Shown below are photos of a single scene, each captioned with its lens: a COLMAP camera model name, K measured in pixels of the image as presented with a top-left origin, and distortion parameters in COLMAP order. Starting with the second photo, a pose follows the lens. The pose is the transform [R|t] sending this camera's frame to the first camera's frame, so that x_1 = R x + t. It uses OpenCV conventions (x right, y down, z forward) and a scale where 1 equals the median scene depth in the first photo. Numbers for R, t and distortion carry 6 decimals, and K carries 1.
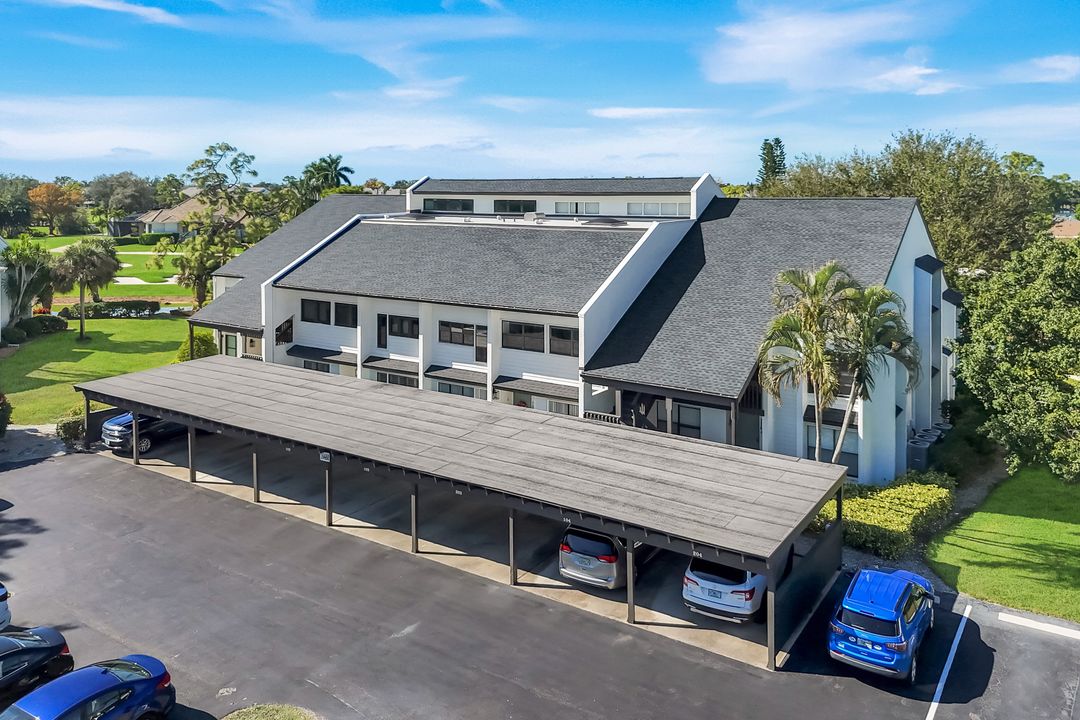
lens RADIAL K [[811.0, 0, 538.6], [0, 811.0, 221.6], [0, 0, 1]] dist [0.066297, -0.086388]
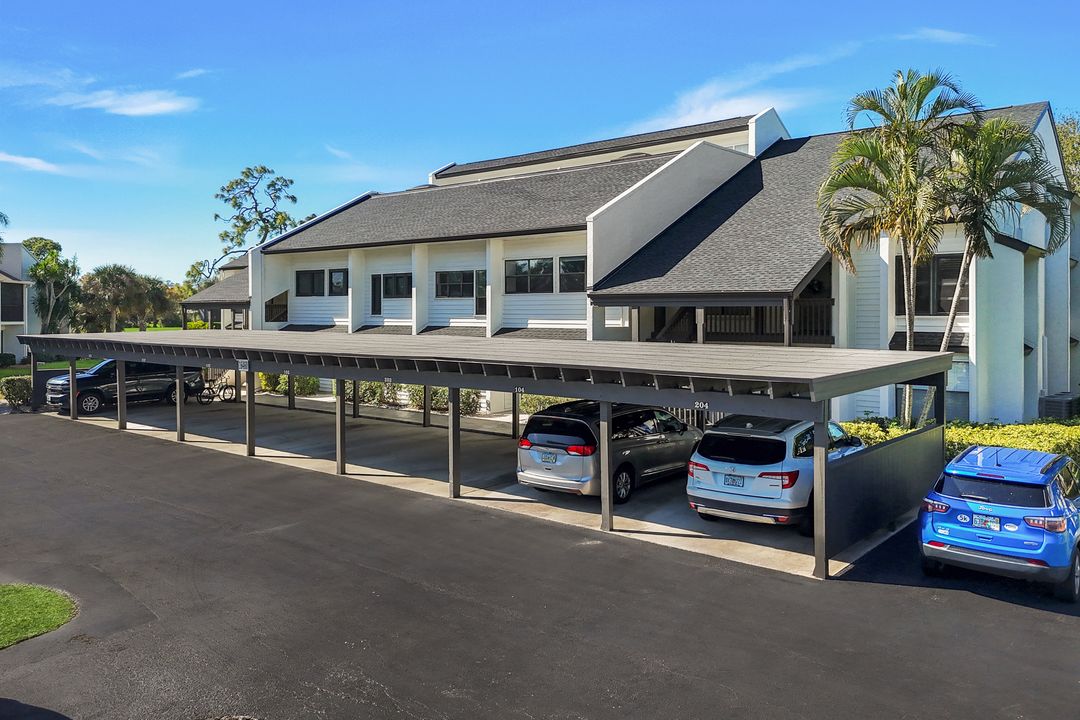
lens RADIAL K [[794.4, 0, 538.9], [0, 794.4, 326.9], [0, 0, 1]] dist [0.069247, -0.090147]
pose [[0.993438, 0.000269, -0.114369, 0.082685], [-0.002559, 0.999799, -0.019875, 0.212097], [0.114341, 0.020037, 0.993240, 0.220989]]
